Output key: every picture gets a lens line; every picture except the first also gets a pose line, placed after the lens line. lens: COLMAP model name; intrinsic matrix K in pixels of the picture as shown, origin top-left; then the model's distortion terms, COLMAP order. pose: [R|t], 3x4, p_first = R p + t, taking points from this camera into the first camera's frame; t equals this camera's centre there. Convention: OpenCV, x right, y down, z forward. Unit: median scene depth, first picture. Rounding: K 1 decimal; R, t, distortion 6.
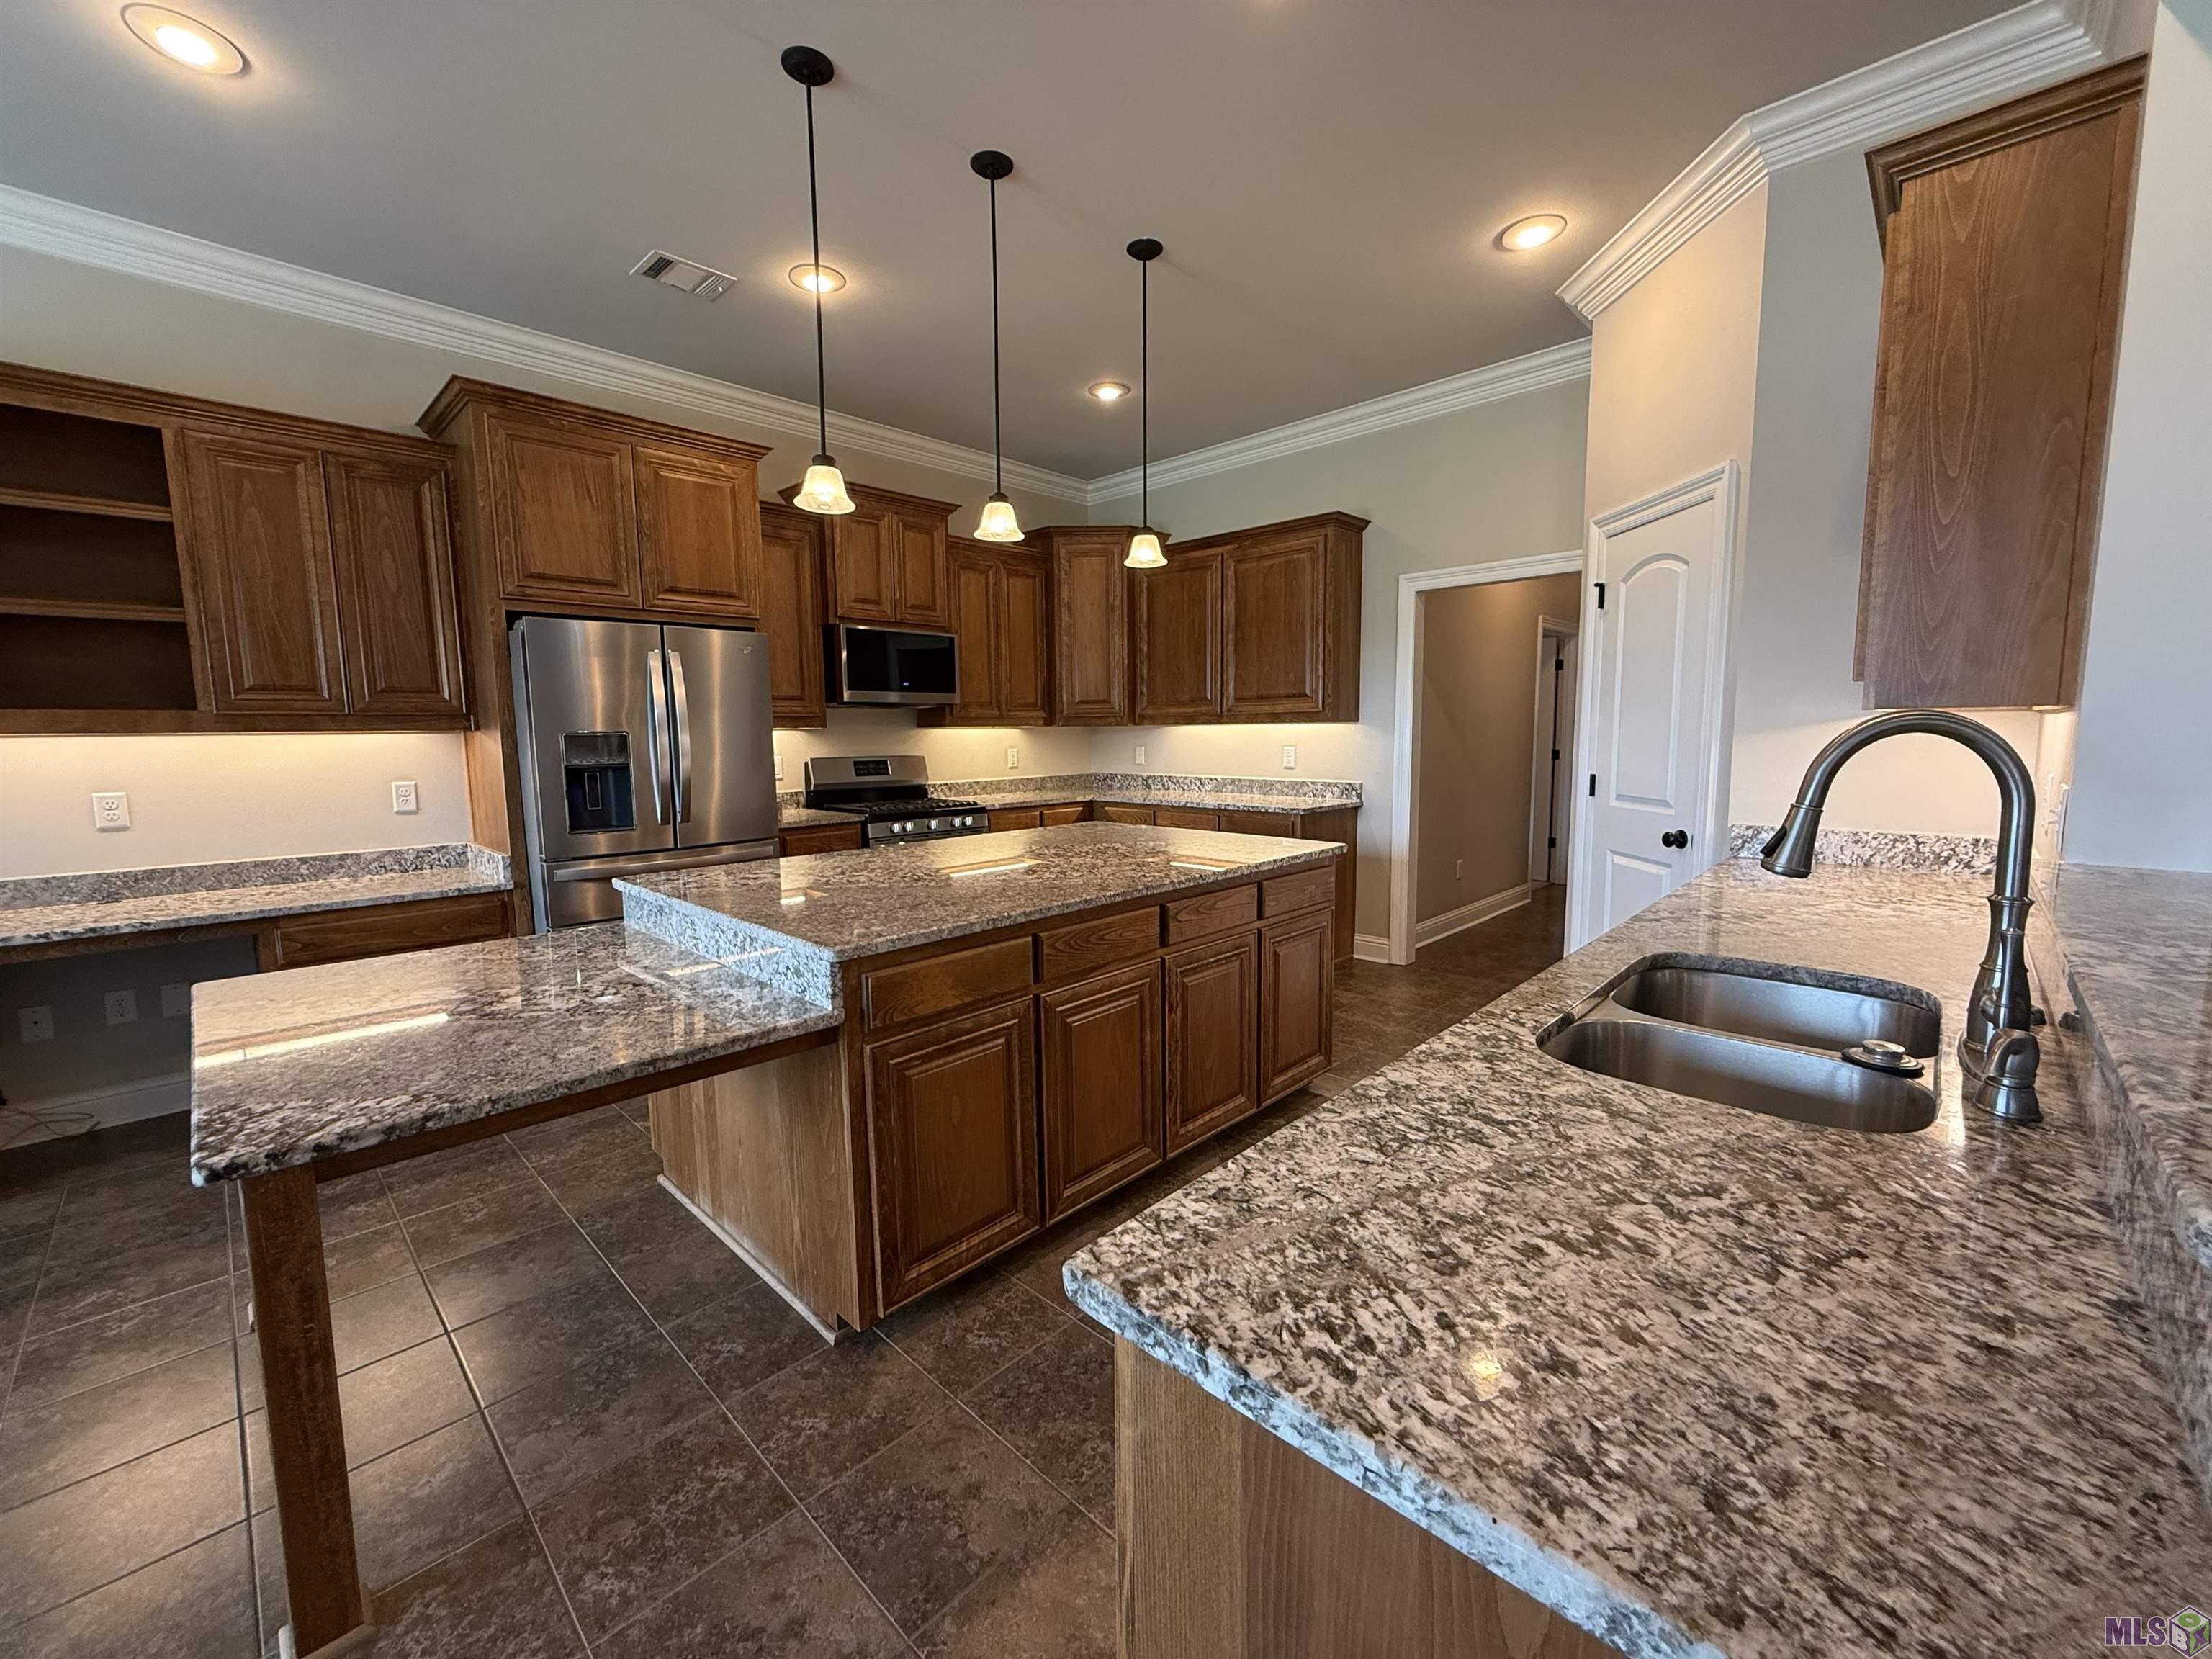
lens RADIAL K [[880.6, 0, 1103.9], [0, 880.6, 829.3], [0, 0, 1]] dist [-0.000535, 0.000103]
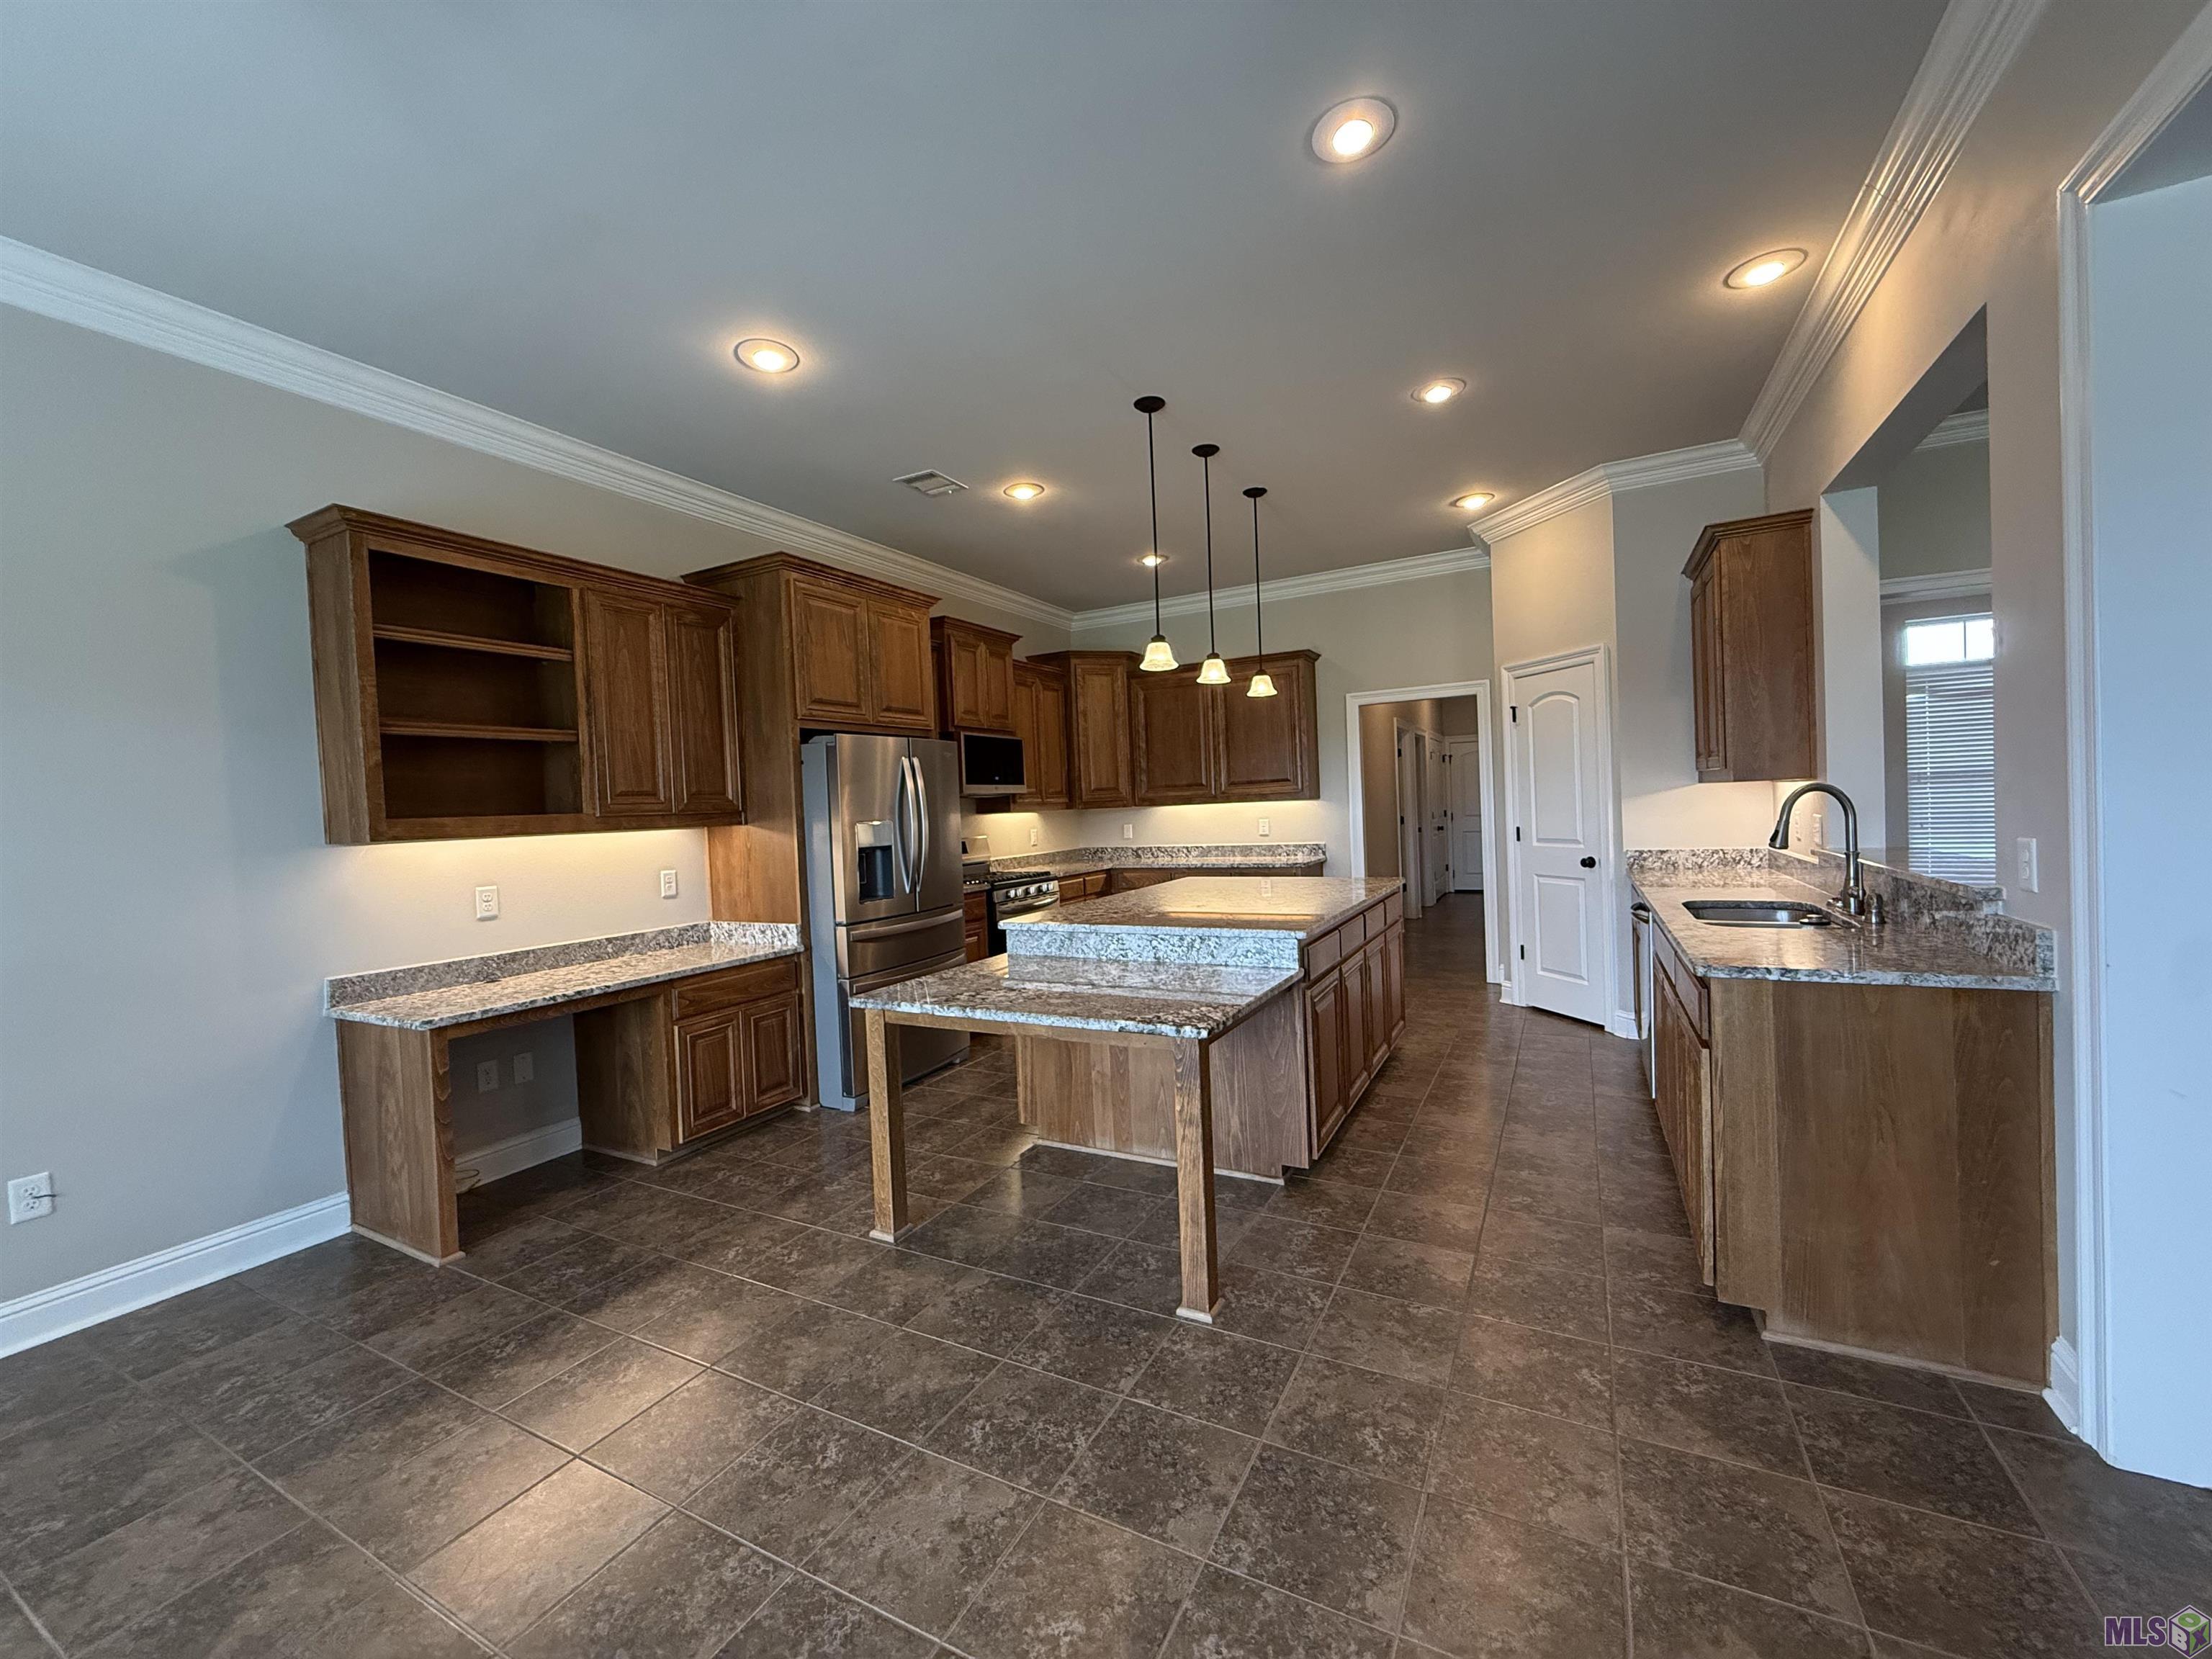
lens RADIAL K [[880.6, 0, 1103.9], [0, 880.6, 829.3], [0, 0, 1]] dist [-0.000535, 0.000103]
pose [[0.961258, -0.037112, 0.273140, -0.636943], [0.062885, 0.994290, -0.086213, 0.032889], [-0.268381, 0.100050, 0.958103, -0.323158]]
